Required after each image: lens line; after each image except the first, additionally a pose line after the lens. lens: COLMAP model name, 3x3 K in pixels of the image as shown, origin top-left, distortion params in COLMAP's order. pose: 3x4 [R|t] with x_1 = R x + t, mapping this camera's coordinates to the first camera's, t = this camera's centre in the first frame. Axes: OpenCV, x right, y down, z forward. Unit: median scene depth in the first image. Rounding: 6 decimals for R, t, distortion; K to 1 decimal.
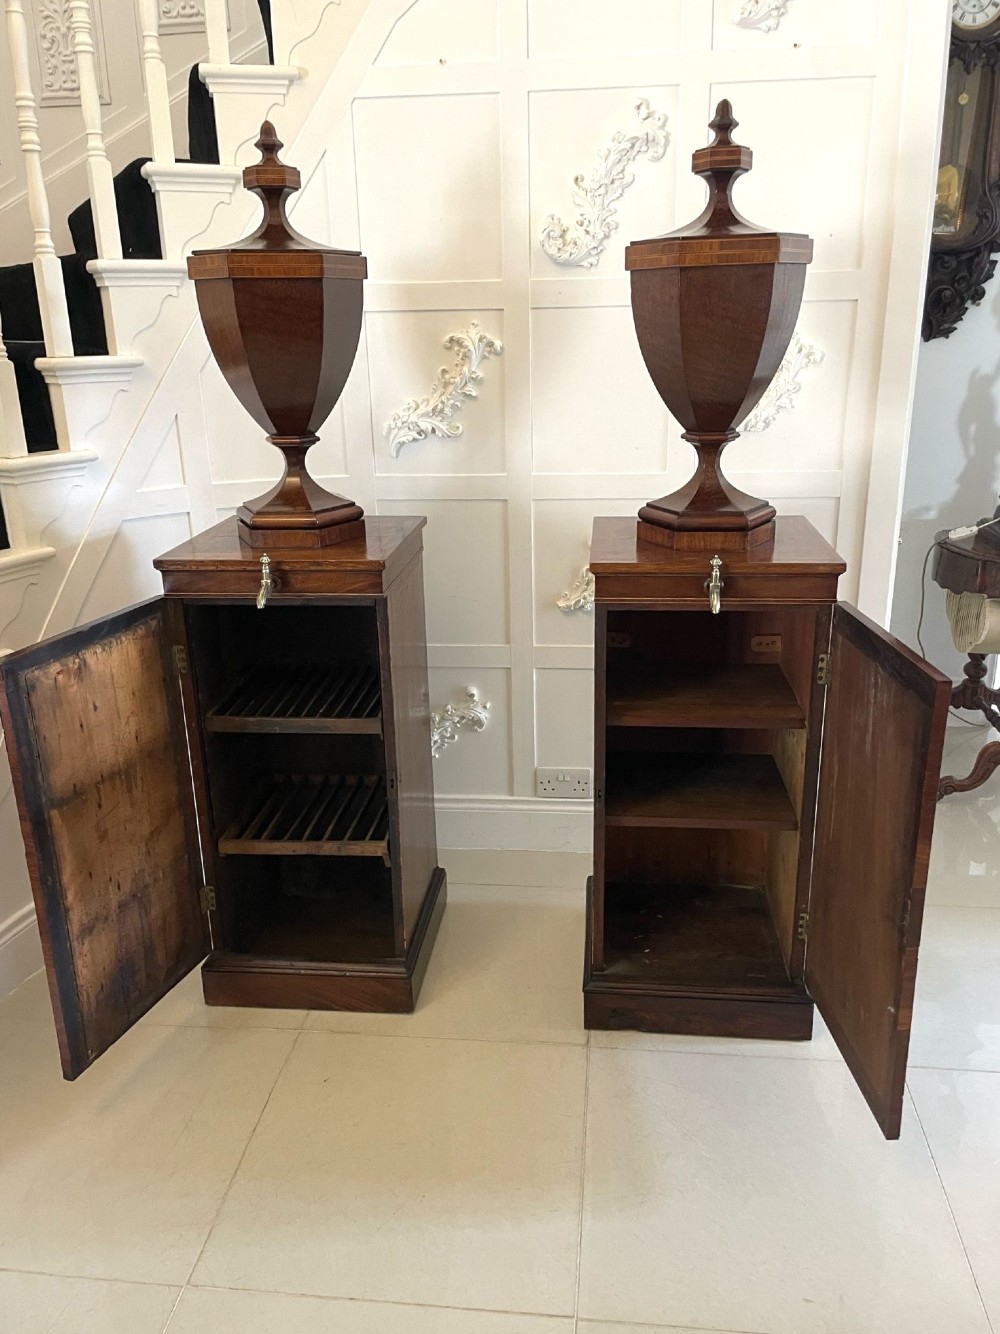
lens RADIAL K [[1041.7, 0, 495.1], [0, 1041.7, 664.6], [0, 0, 1]] dist [0.082279, -0.100640]
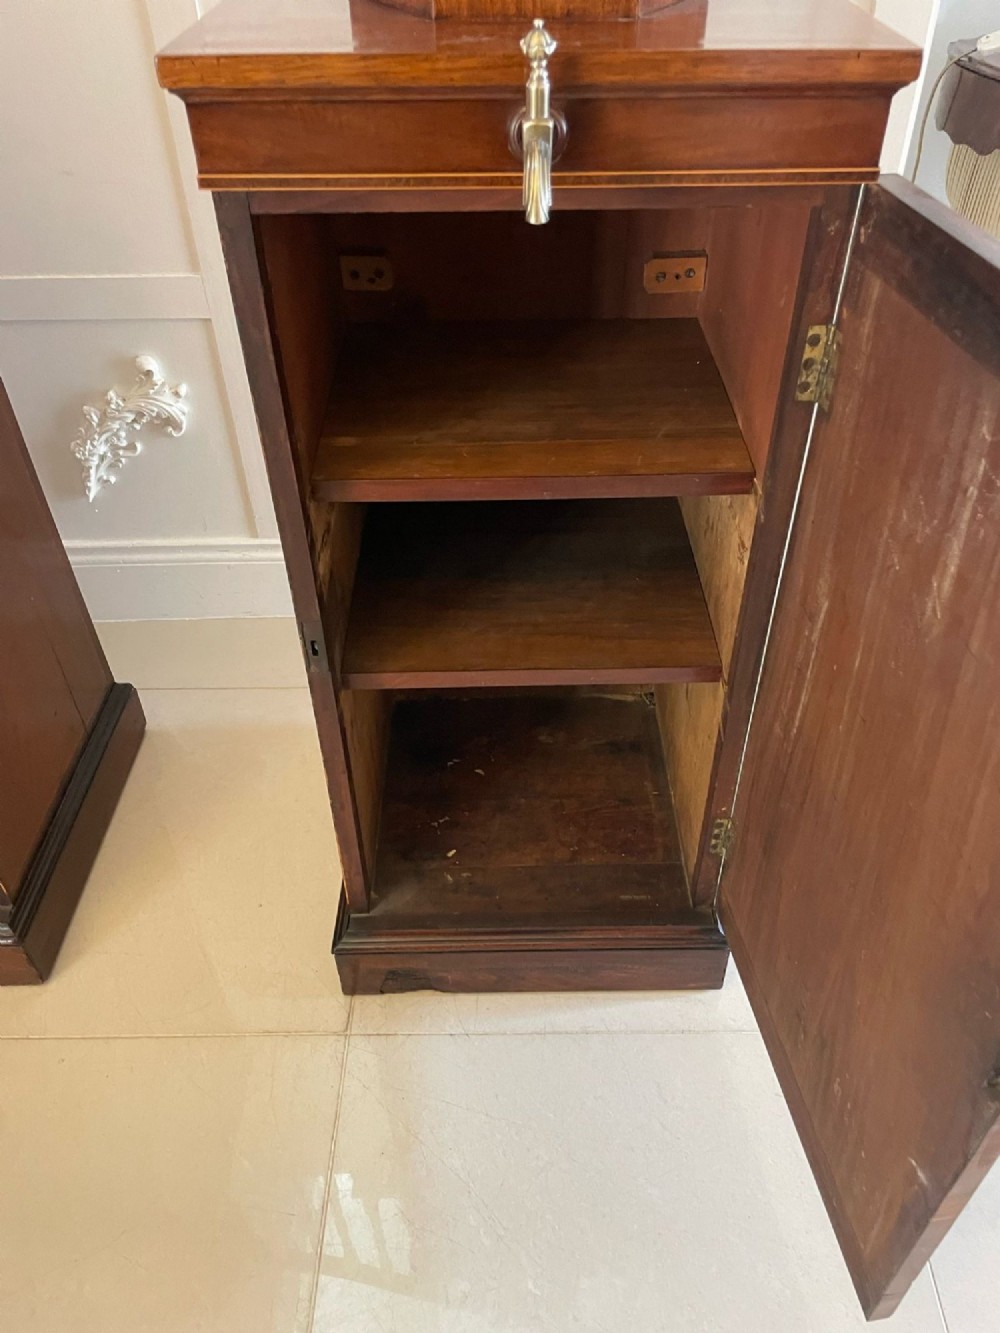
lens RADIAL K [[994.8, 0, 512.2], [0, 994.8, 659.2], [0, 0, 1]] dist [0.081668, -0.113167]
pose [[0.993094, -0.065979, 0.097012, 0.140460], [0.024352, 0.924797, 0.379681, -0.036617], [-0.114767, -0.374697, 0.920017, 0.564875]]
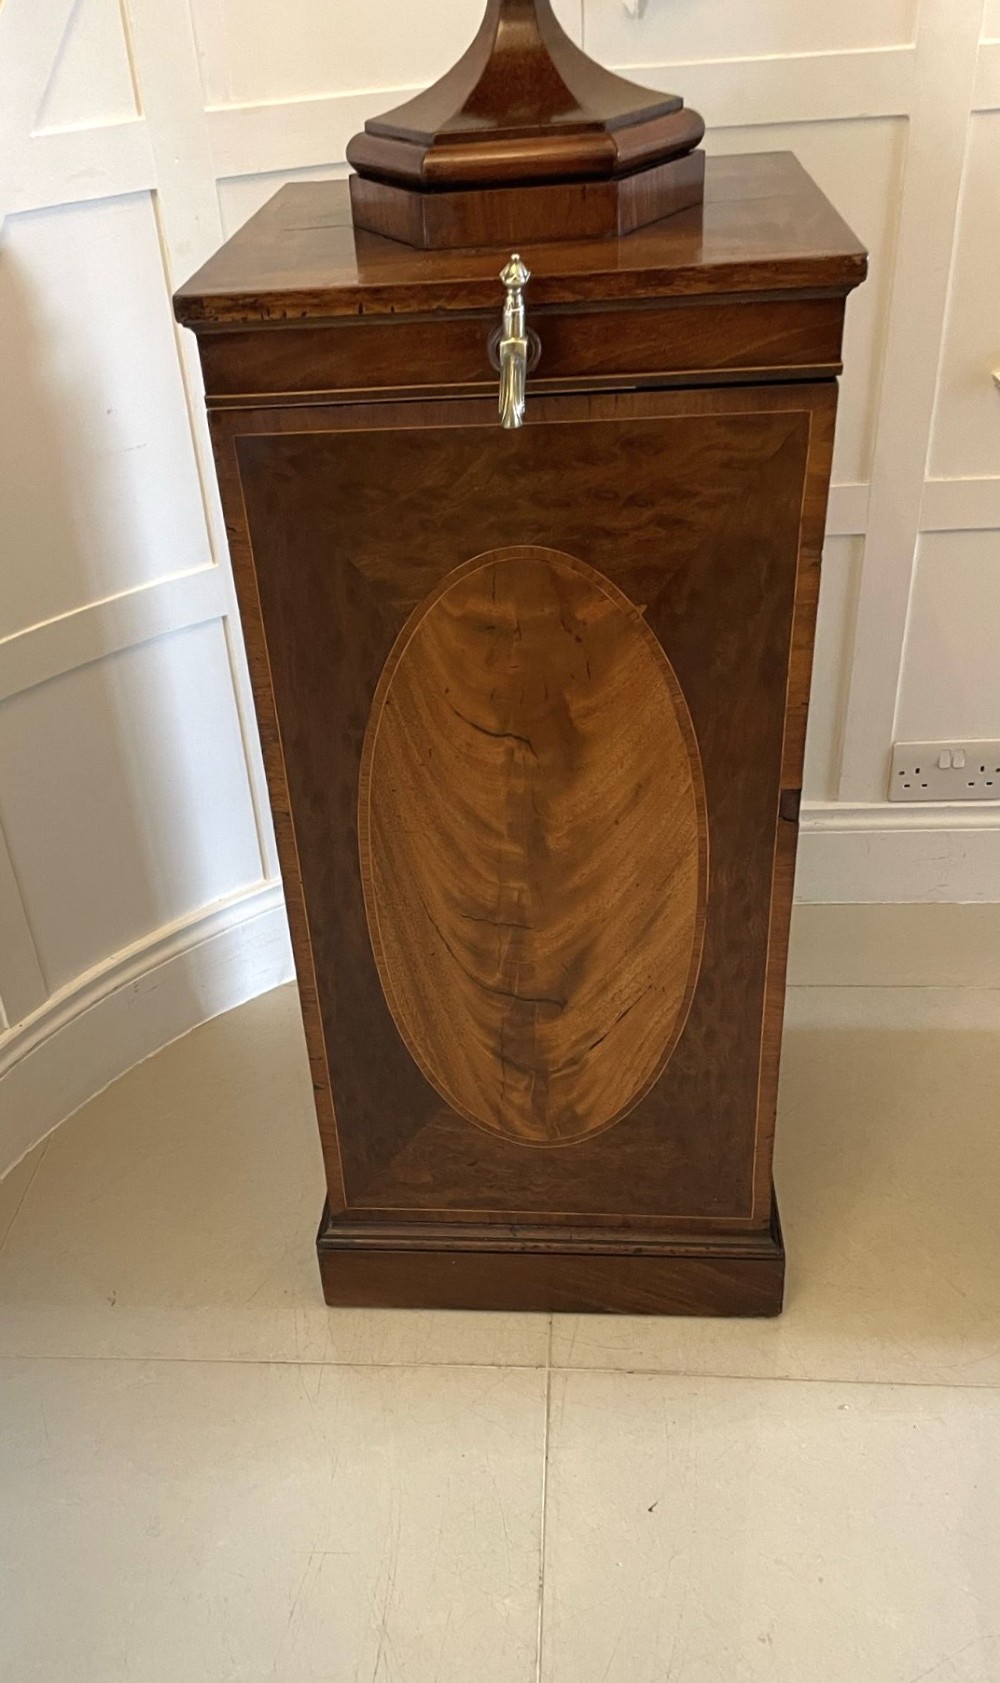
lens RADIAL K [[1441.8, 0, 437.6], [0, 1441.8, 879.5], [0, 0, 1]] dist [0.090595, -0.109615]
pose [[0.998713, -0.050012, -0.008453, -0.223992], [0.050517, 0.965832, 0.254198, -0.028992], [-0.004548, -0.254298, 0.967115, 0.443049]]
